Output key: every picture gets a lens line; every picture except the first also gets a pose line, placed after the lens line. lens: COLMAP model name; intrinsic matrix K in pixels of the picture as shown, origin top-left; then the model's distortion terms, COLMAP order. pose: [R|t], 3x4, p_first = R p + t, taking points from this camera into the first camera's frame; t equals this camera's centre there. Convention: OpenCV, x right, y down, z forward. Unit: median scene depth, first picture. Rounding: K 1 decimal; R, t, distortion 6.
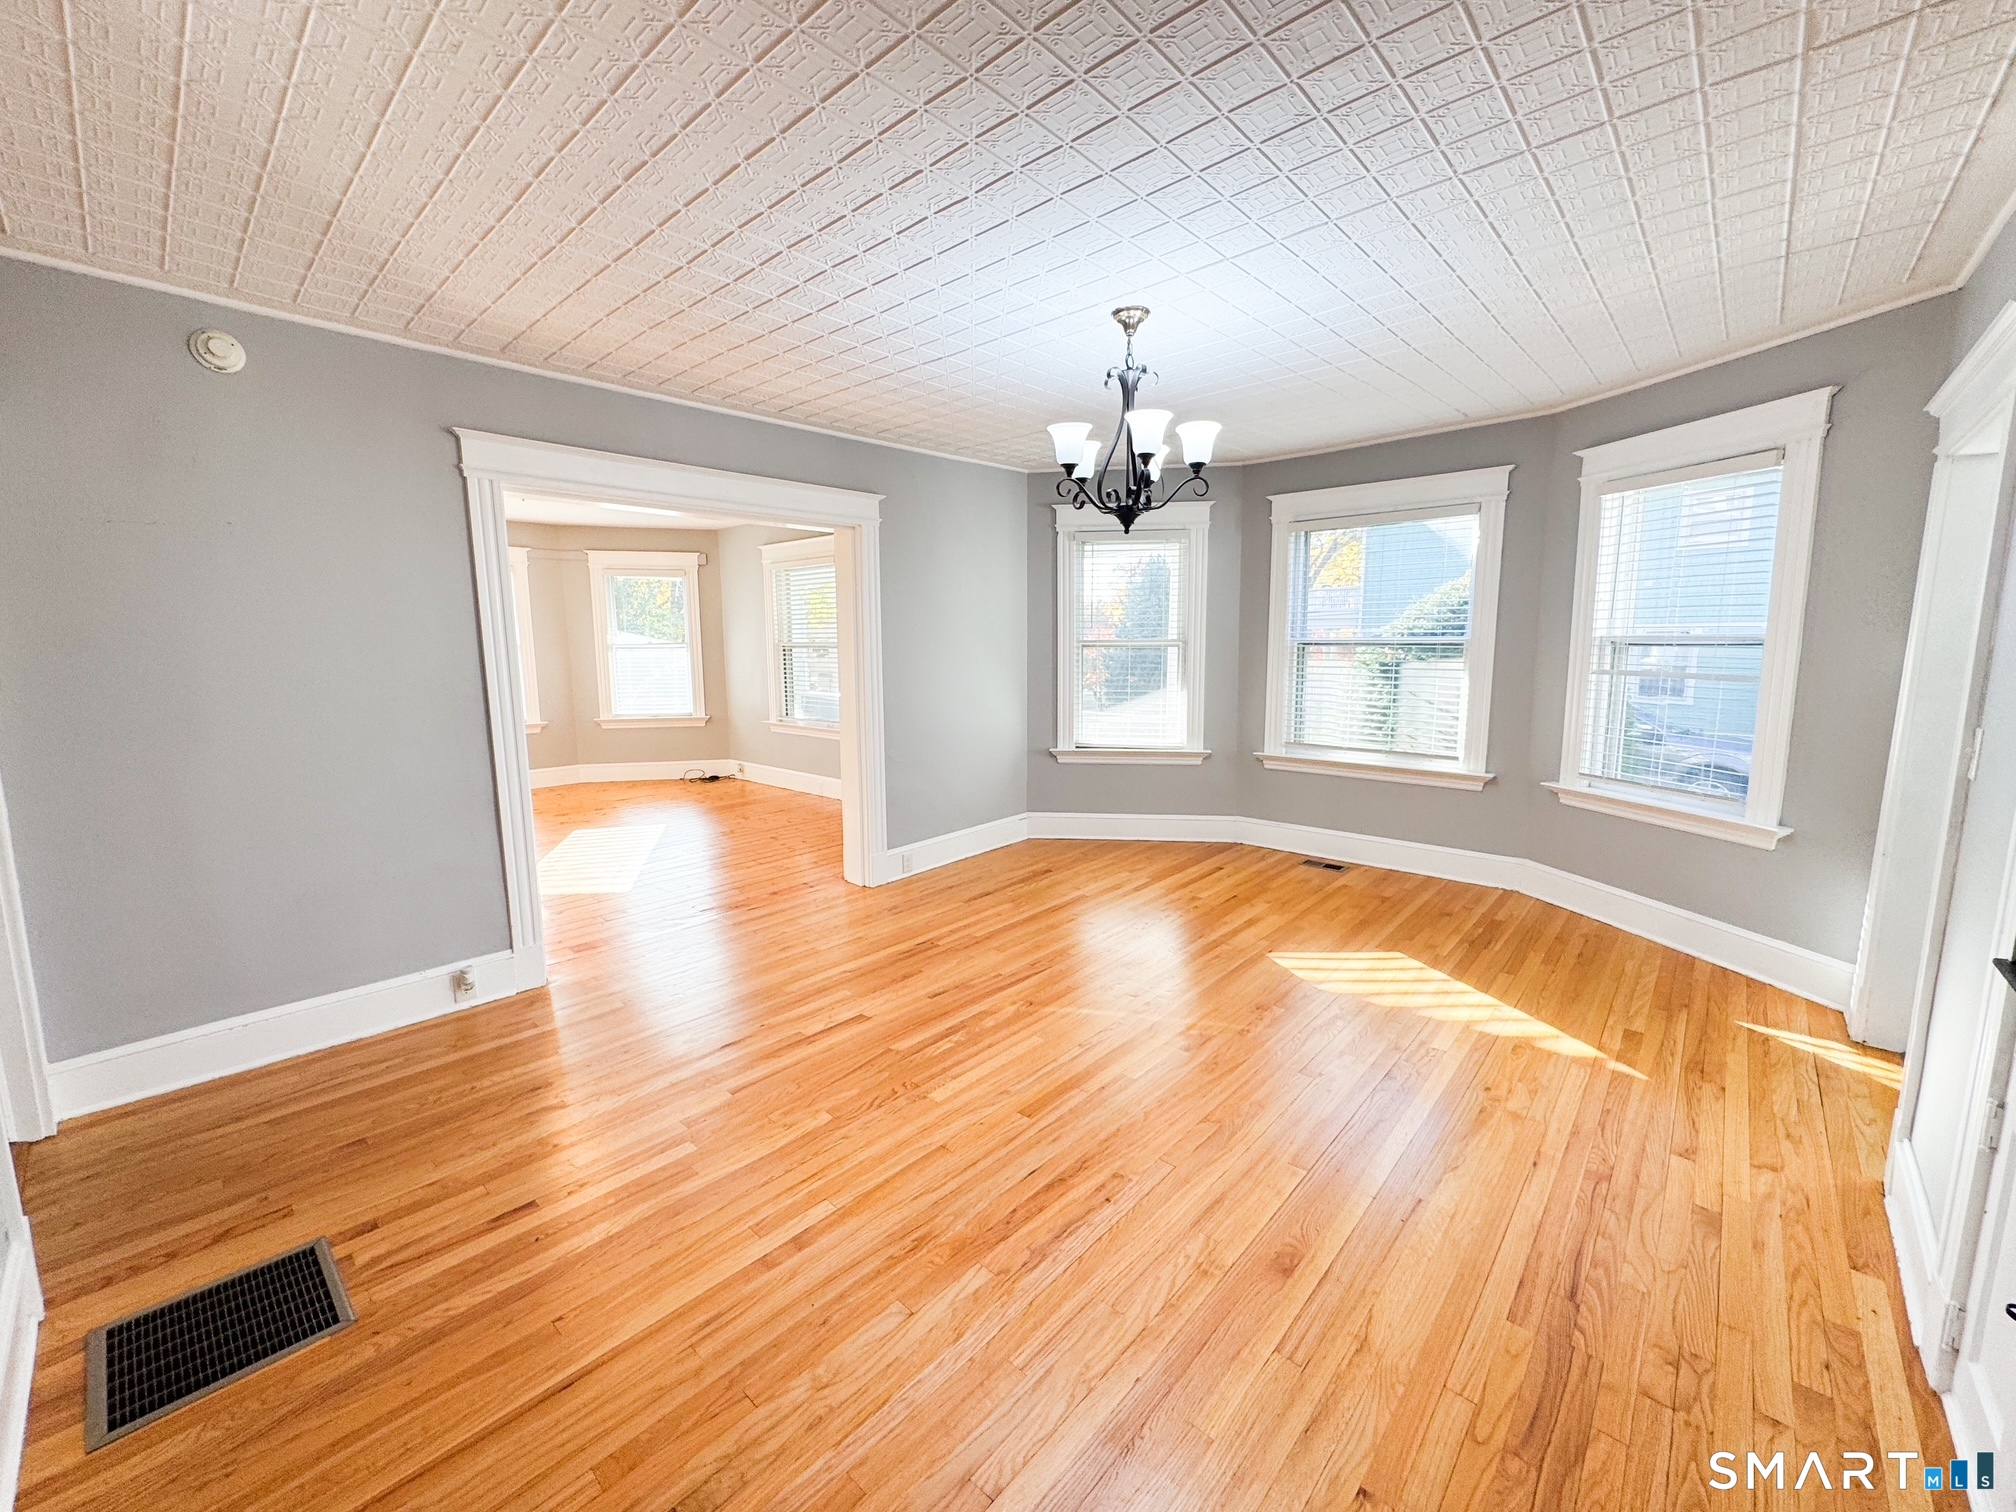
lens RADIAL K [[805.5, 0, 1012.1], [0, 805.5, 751.2], [0, 0, 1]] dist [-0.000132, -0.000162]
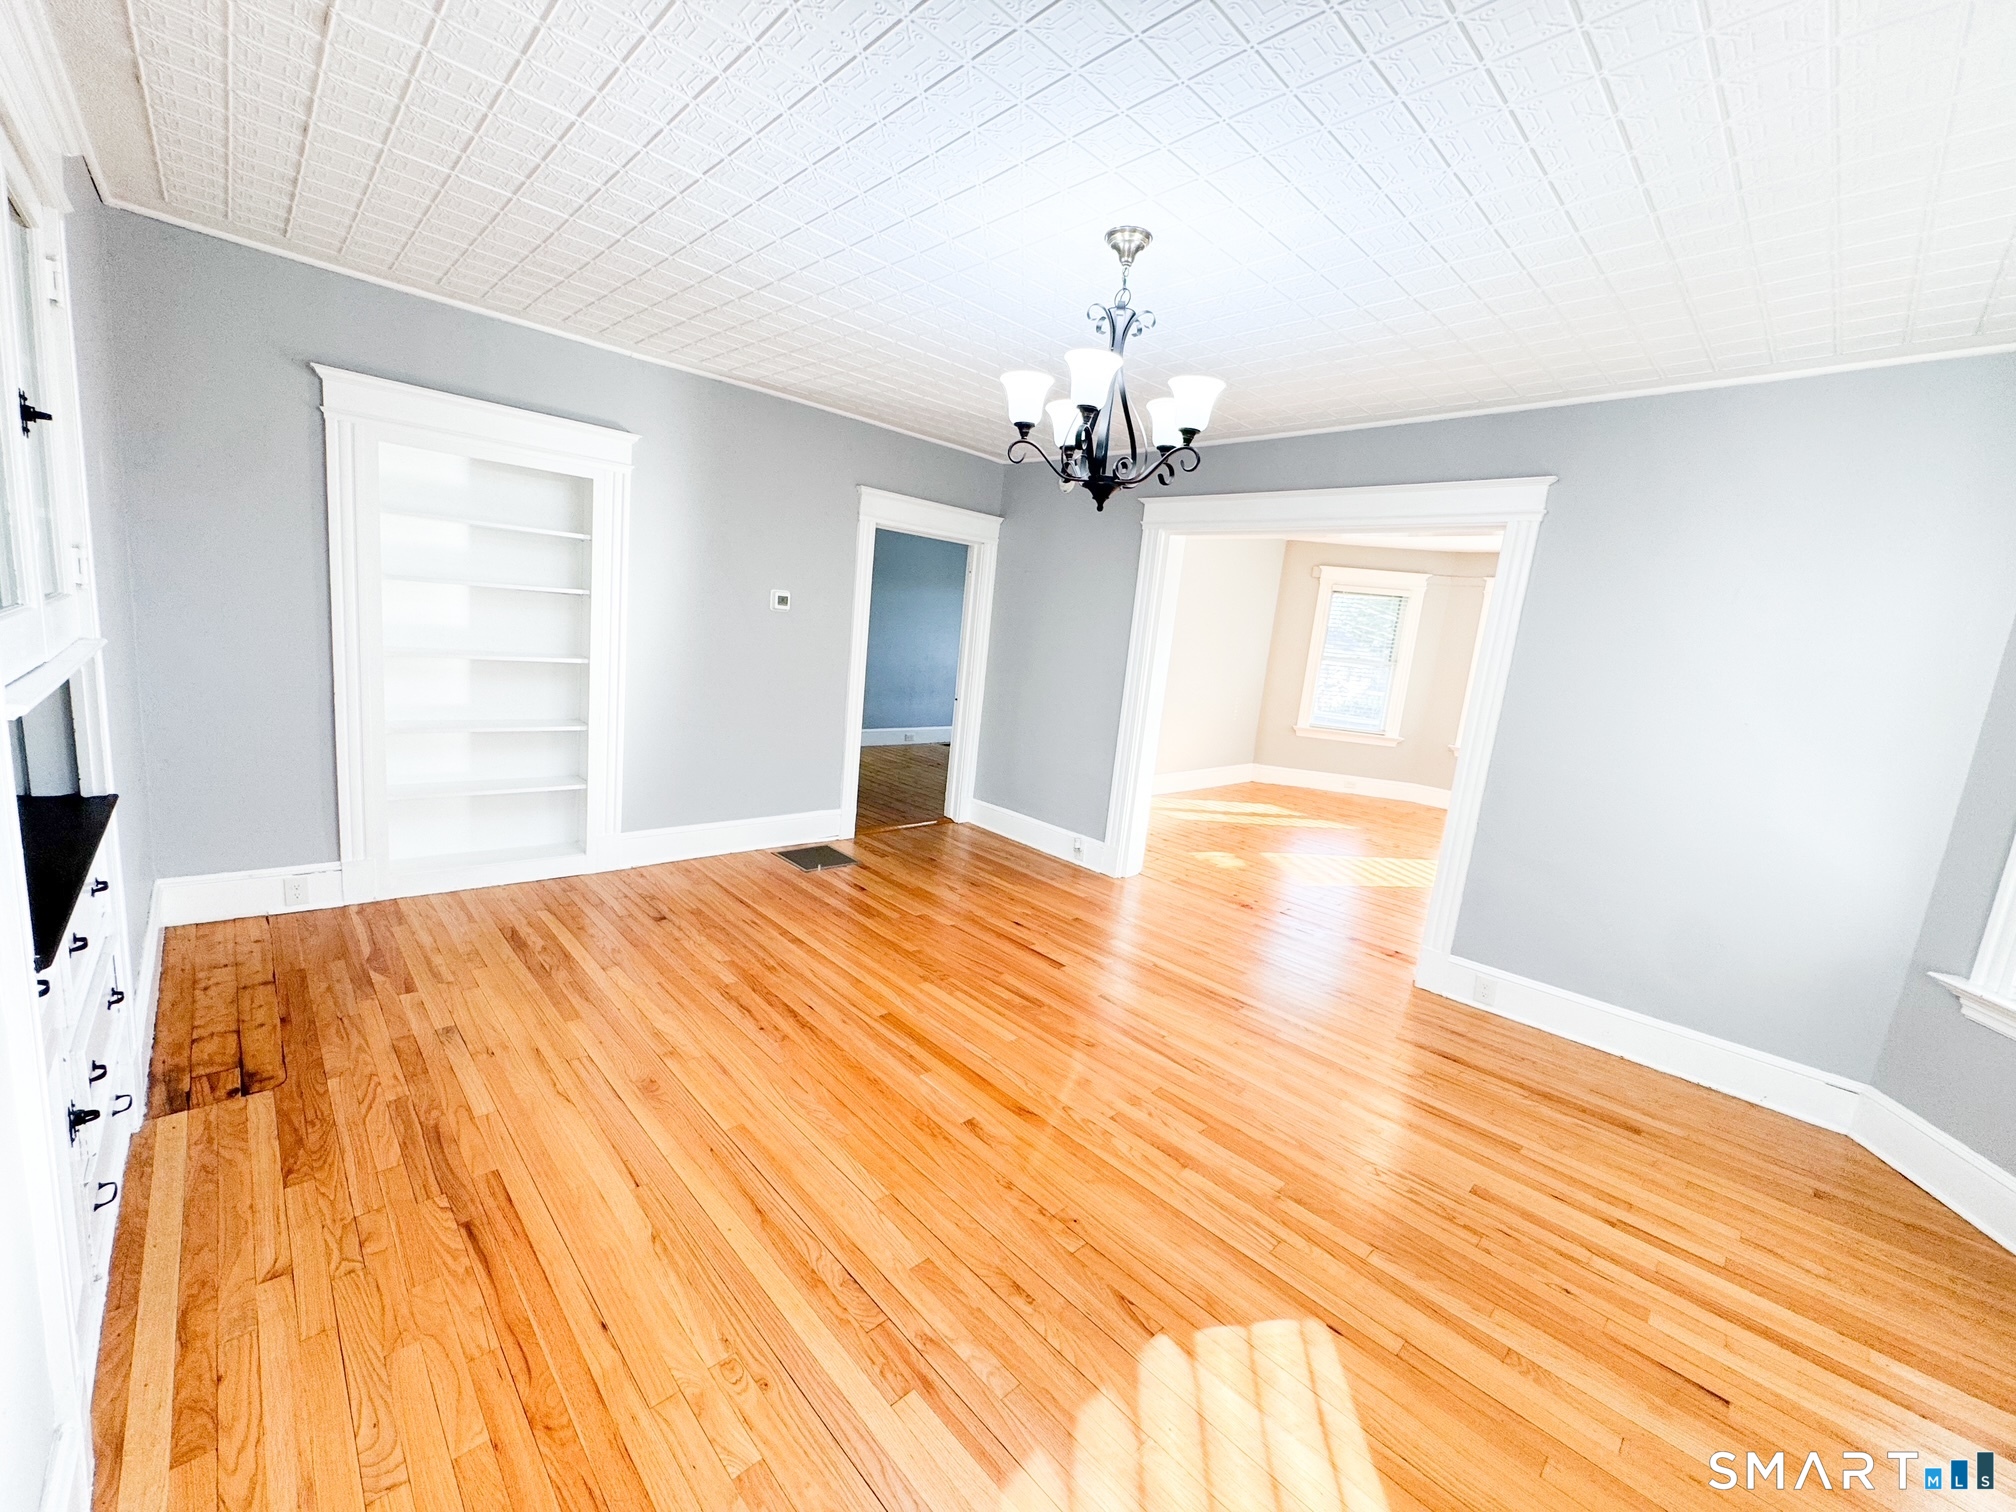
lens RADIAL K [[805.5, 0, 1011.3], [0, 805.5, 760.5], [0, 0, 1]] dist [-0.000132, -0.000162]
pose [[-0.071306, 0.166377, -0.983481, 1.148668], [-0.229171, 0.956881, 0.178493, -0.176726], [0.970771, 0.238113, -0.030102, 1.150828]]
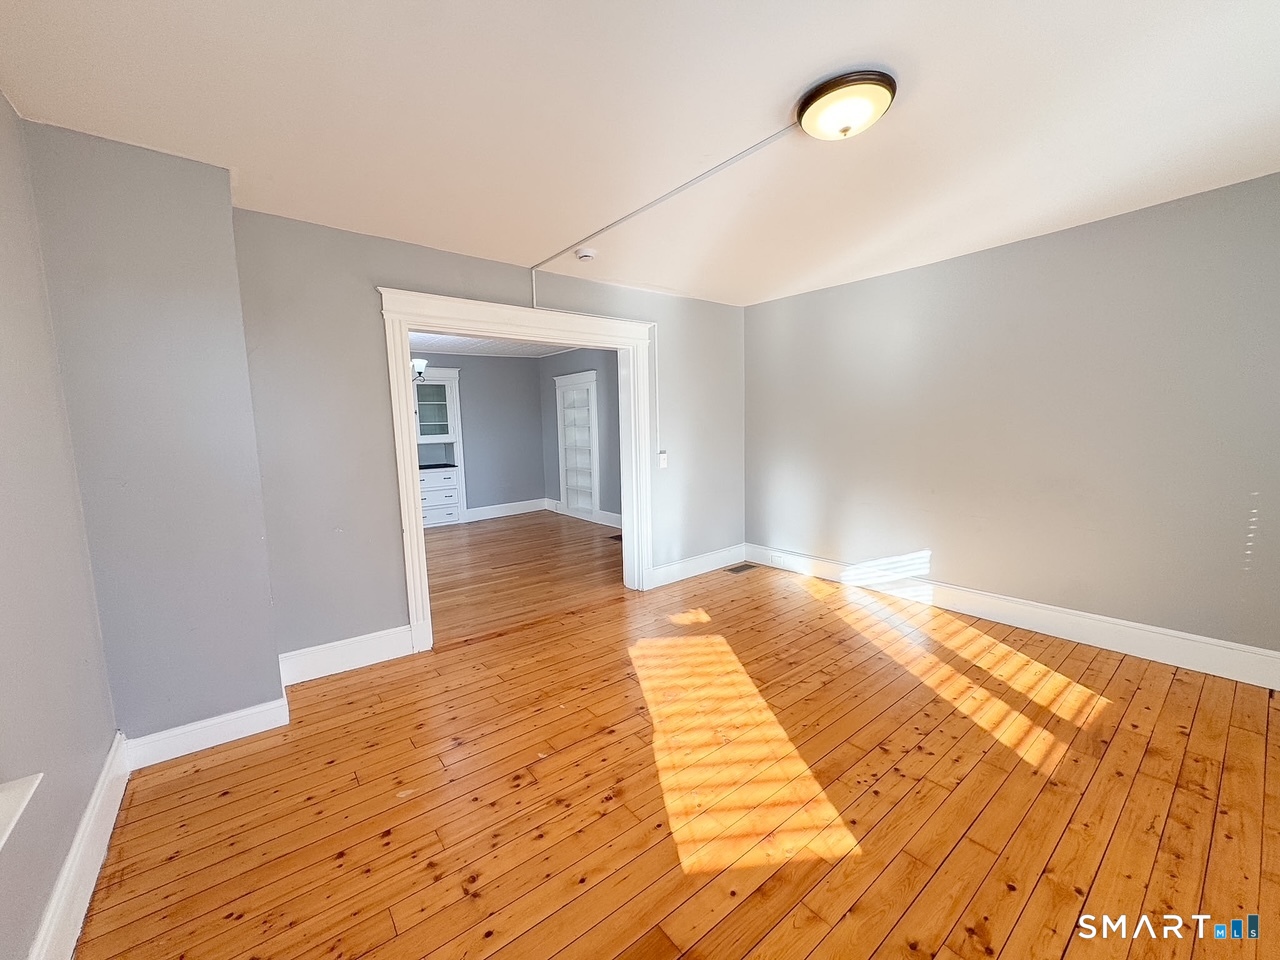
lens RADIAL K [[508.4, 0, 640.9], [0, 508.4, 482.5], [0, 0, 1]] dist [-0.000112, -0.000001]
pose [[-0.986673, 0.005234, 0.162630, -1.226219], [0.046954, 0.966123, 0.253774, -0.447121], [-0.155792, 0.258028, -0.953494, 3.161878]]
